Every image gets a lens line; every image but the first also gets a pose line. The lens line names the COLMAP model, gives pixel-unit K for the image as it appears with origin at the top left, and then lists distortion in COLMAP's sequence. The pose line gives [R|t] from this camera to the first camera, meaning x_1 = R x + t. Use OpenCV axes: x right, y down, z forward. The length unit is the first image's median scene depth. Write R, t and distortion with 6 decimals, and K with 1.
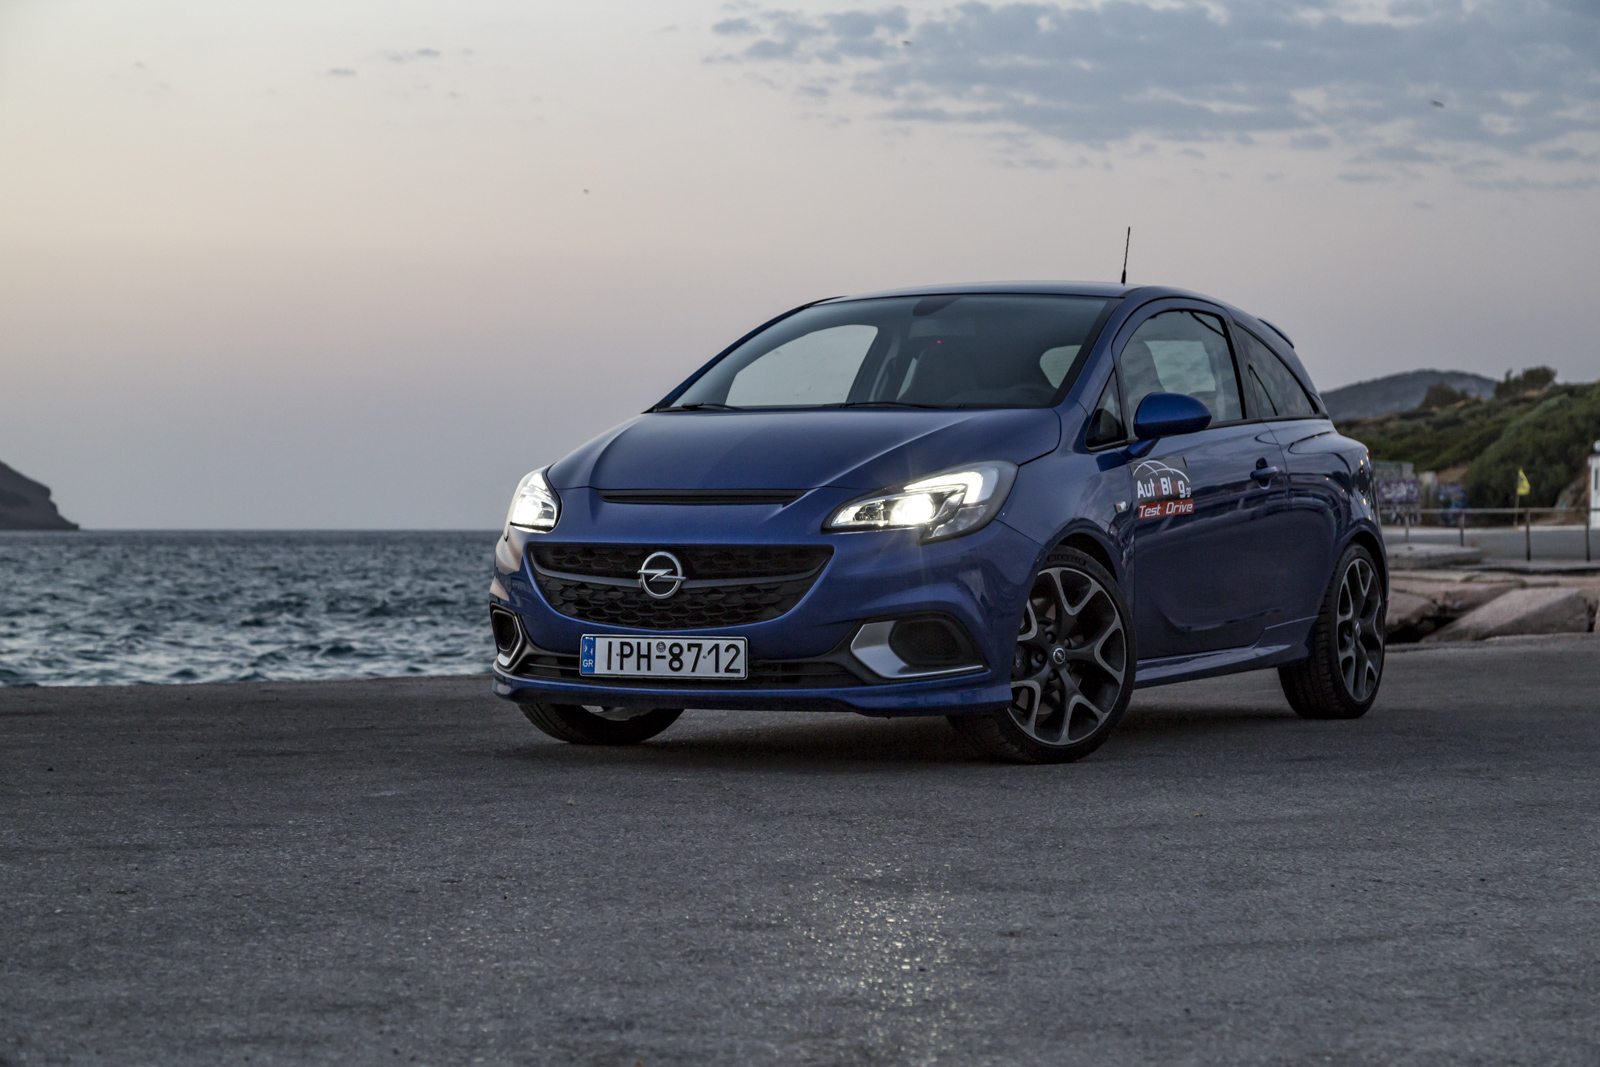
lens RADIAL K [[3461.9, 0, 810.7], [0, 3461.9, 545.6], [0, 0, 1]] dist [0.036181, 0.000000]
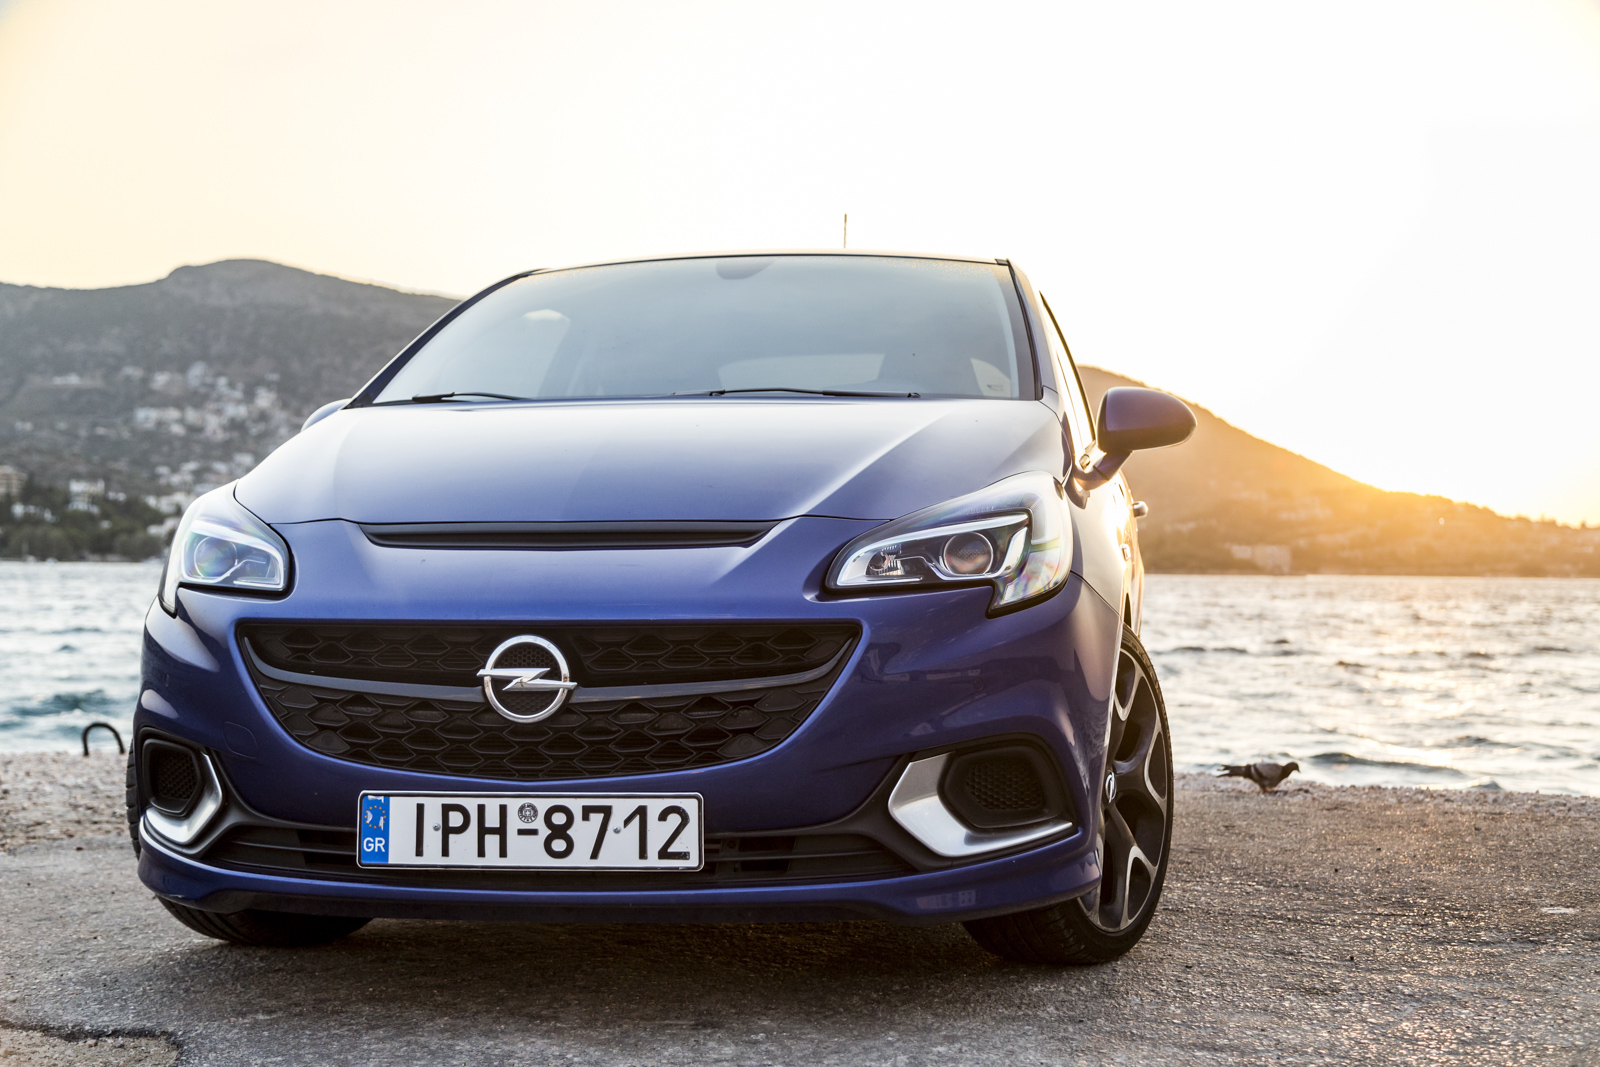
lens RADIAL K [[2290.5, 0, 832.5], [0, 2290.5, 542.0], [0, 0, 1]] dist [0.041599, 0.000000]
pose [[0.946072, -0.003958, 0.323931, -0.113443], [0.009880, 0.999813, -0.016640, -0.006438], [-0.323805, 0.018943, 0.945934, 0.644789]]
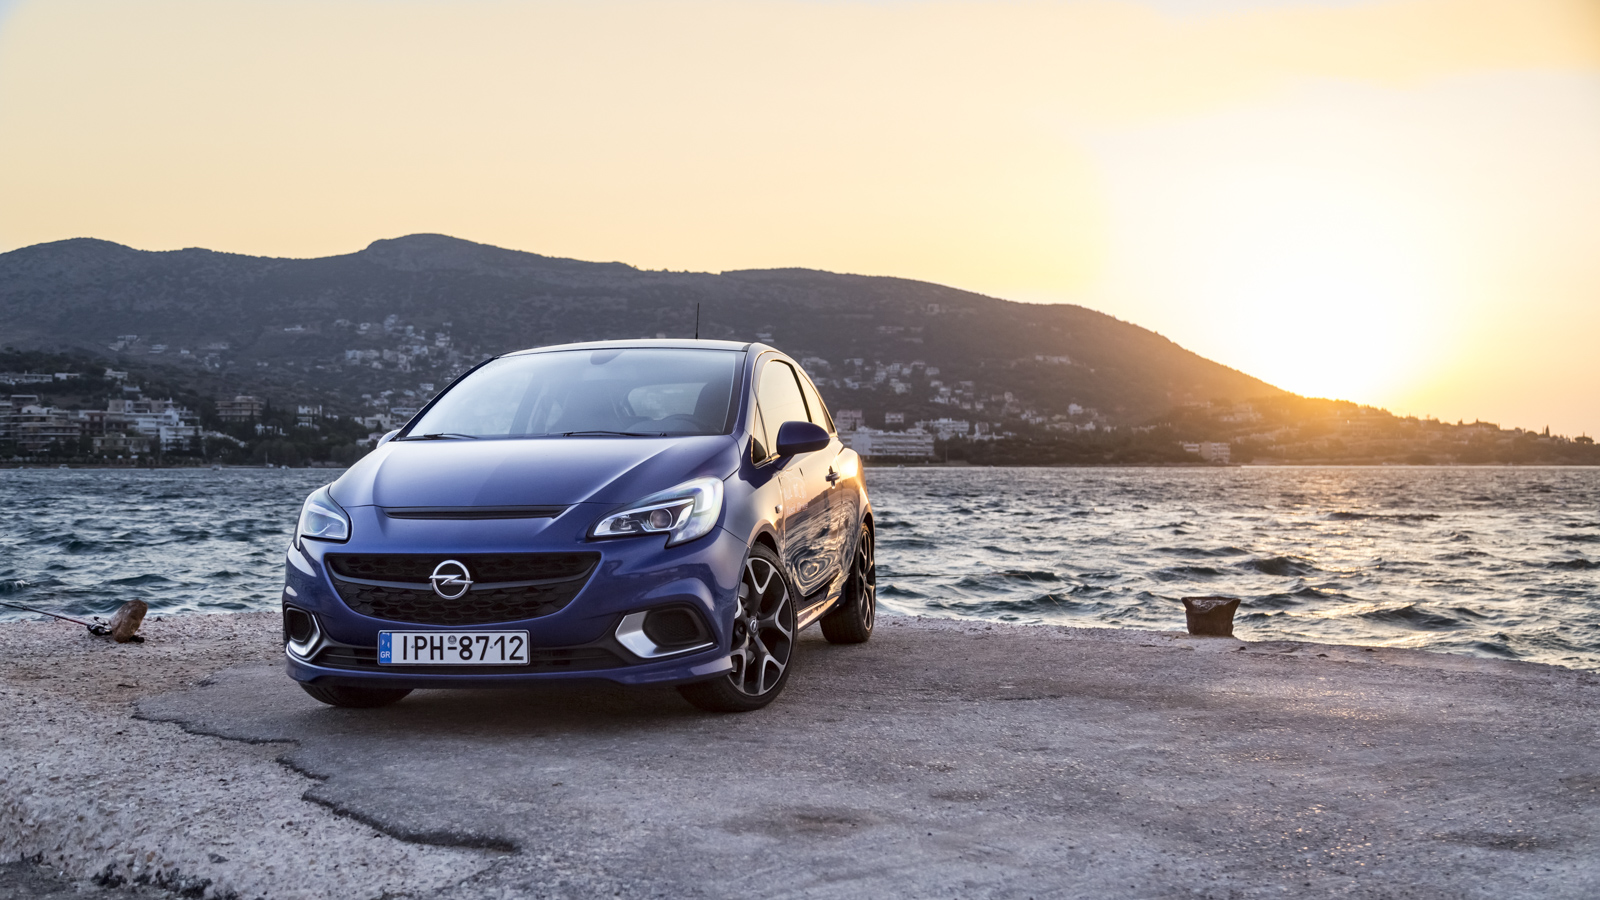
lens RADIAL K [[1788.8, 0, 794.9], [0, 1788.8, 466.0], [0, 0, 1]] dist [0.067223, 0.000000]
pose [[0.961446, -0.020348, 0.274241, -0.098108], [0.022173, 0.999748, -0.003555, -0.026038], [-0.274099, 0.009498, 0.961655, 0.367617]]
